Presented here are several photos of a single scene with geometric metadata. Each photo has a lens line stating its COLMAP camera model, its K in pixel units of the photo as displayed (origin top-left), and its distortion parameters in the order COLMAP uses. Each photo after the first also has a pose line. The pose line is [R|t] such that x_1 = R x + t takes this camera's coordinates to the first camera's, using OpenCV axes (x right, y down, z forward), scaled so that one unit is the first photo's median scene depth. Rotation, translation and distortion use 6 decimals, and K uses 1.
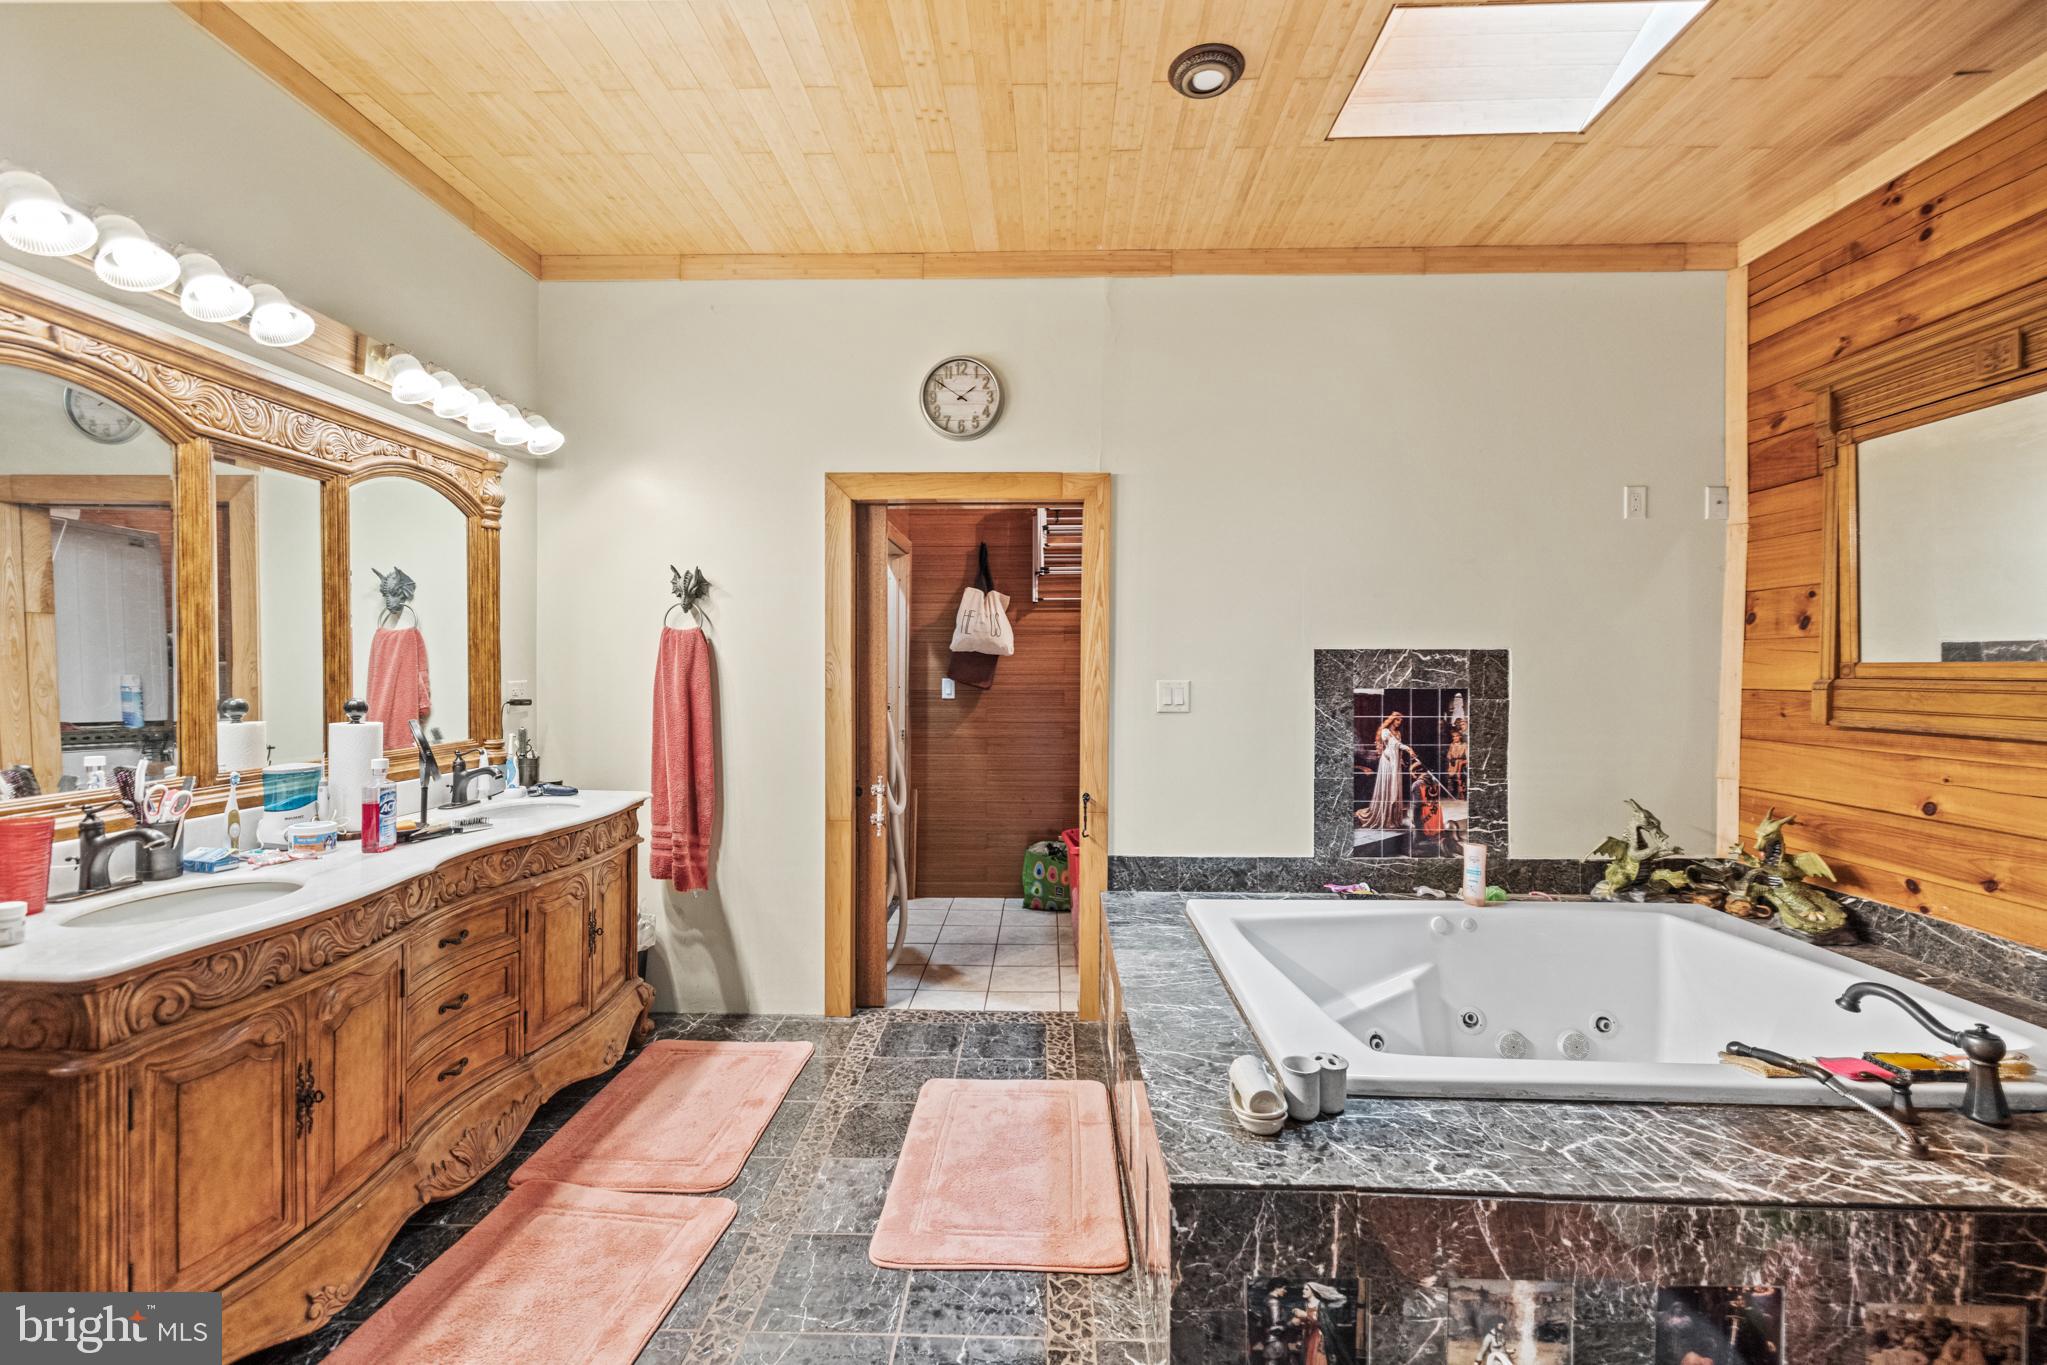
lens RADIAL K [[879.0, 0, 1016.9], [0, 879.0, 669.0], [0, 0, 1]] dist [0.001340, 0.000004]
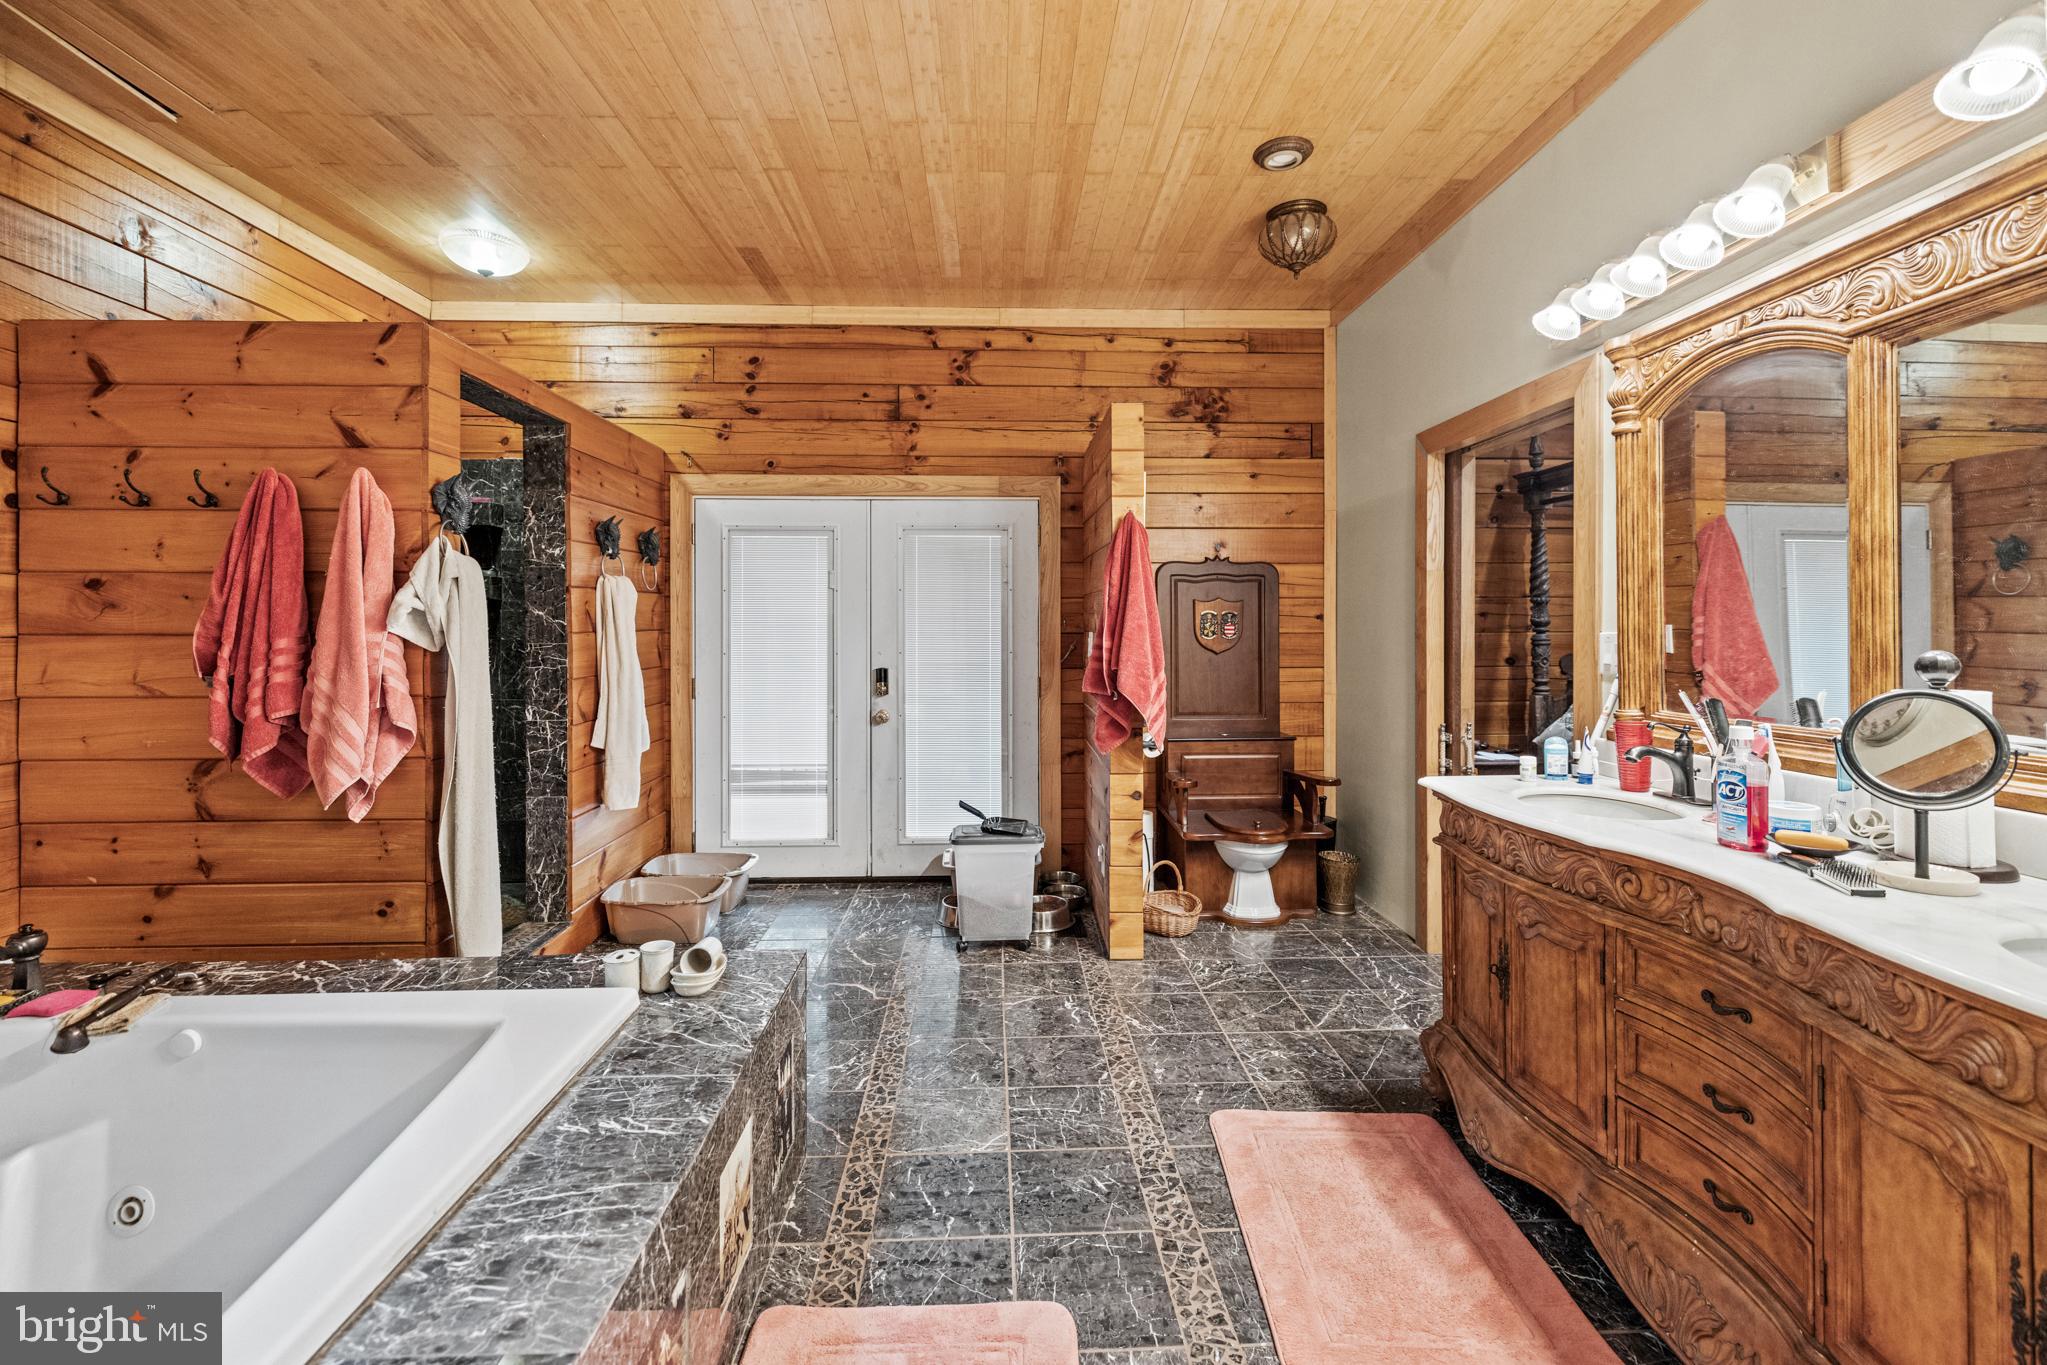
lens RADIAL K [[879.0, 0, 1025.2], [0, 879.0, 629.8], [0, 0, 1]] dist [0.001340, 0.000004]
pose [[-0.997206, -0.002697, -0.074646, -0.065667], [-0.002868, 0.999993, 0.002191, 0.022535], [0.074639, 0.002399, -0.997208, 1.917517]]
